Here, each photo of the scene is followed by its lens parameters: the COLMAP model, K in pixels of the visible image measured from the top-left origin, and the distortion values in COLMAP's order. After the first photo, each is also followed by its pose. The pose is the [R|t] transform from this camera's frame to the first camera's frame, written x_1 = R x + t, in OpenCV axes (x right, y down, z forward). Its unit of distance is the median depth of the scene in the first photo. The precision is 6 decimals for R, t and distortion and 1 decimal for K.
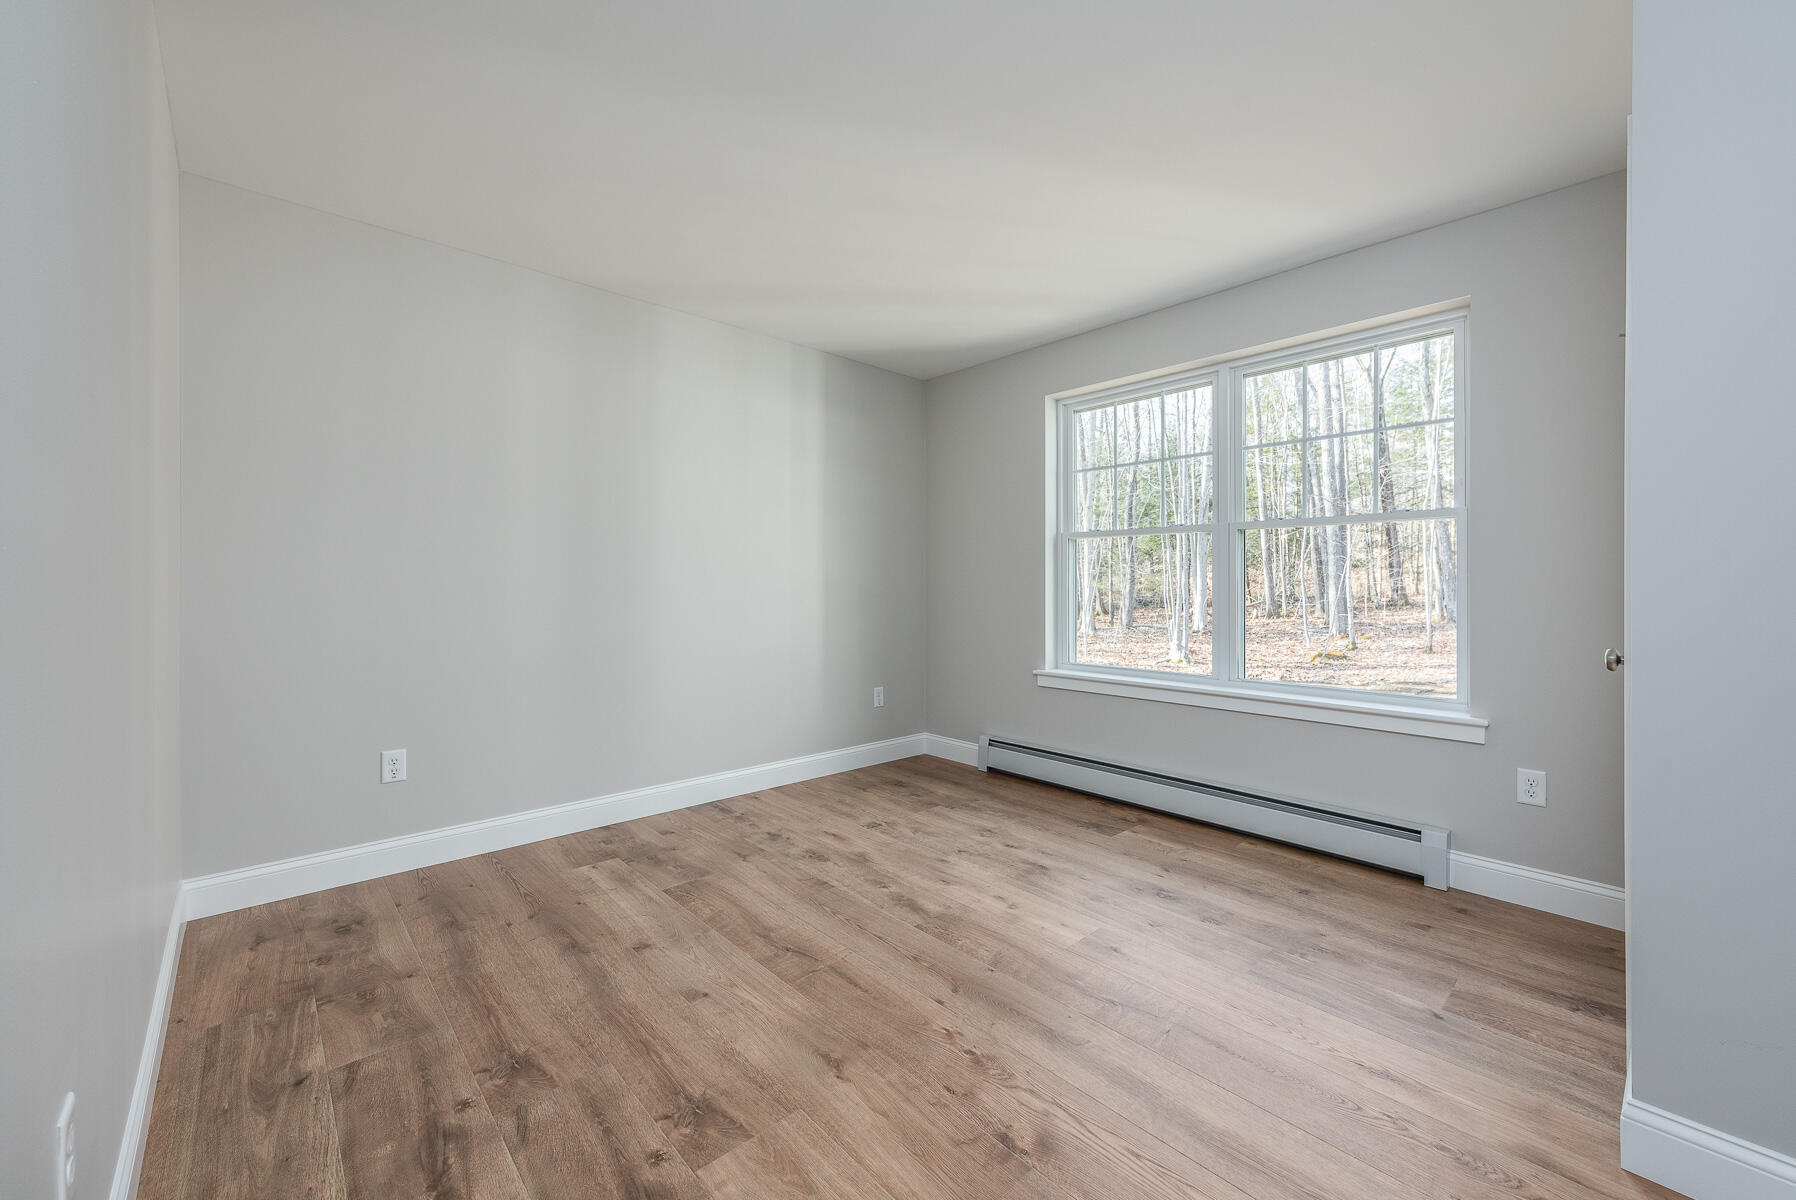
lens RADIAL K [[703.6, 0, 887.5], [0, 703.6, 590.0], [0, 0, 1]] dist [0.007284, -0.001021]
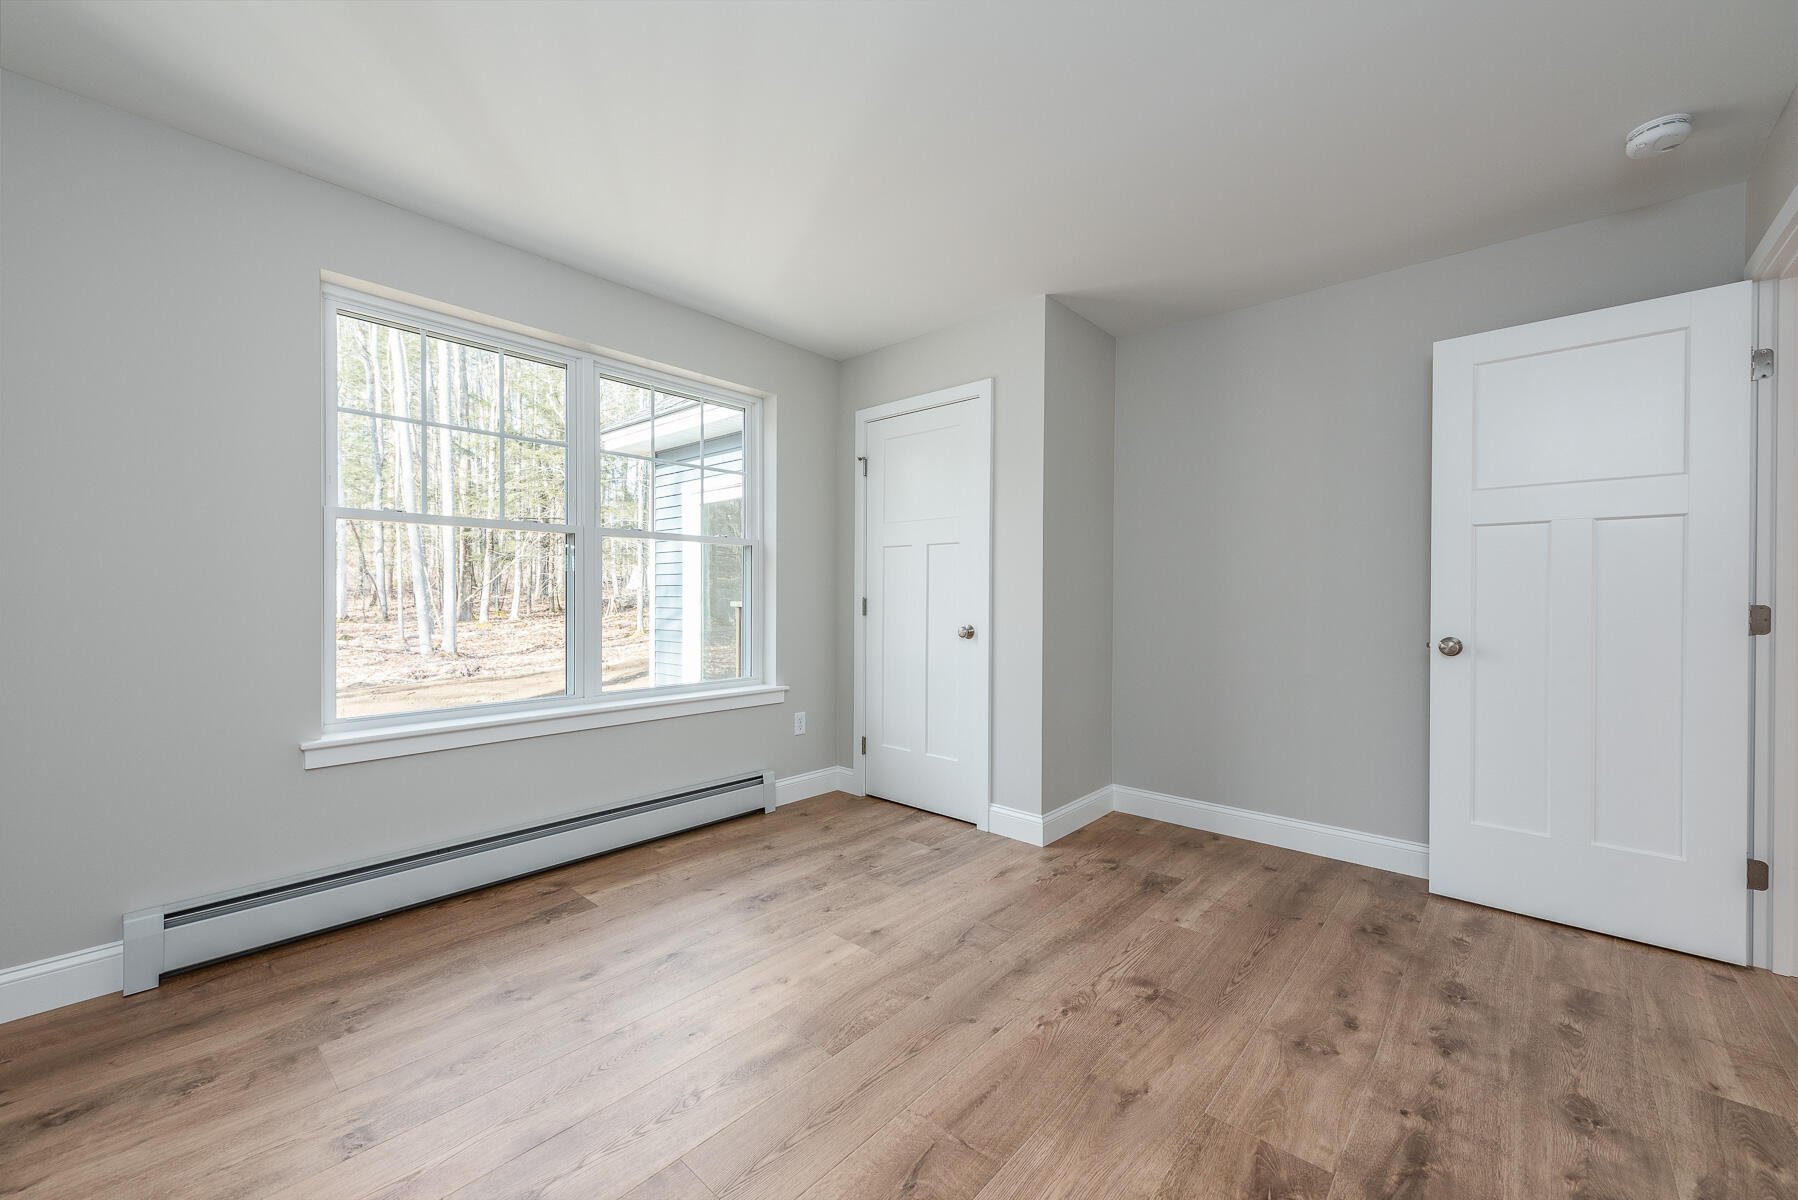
lens RADIAL K [[704.4, 0, 899.3], [0, 704.4, 601.3], [0, 0, 1]] dist [0.007284, -0.001021]
pose [[-0.111555, -0.011469, 0.993692, -0.611555], [0.001813, 0.999929, 0.011744, -0.009995], [-0.993757, 0.003112, -0.111526, 0.875299]]
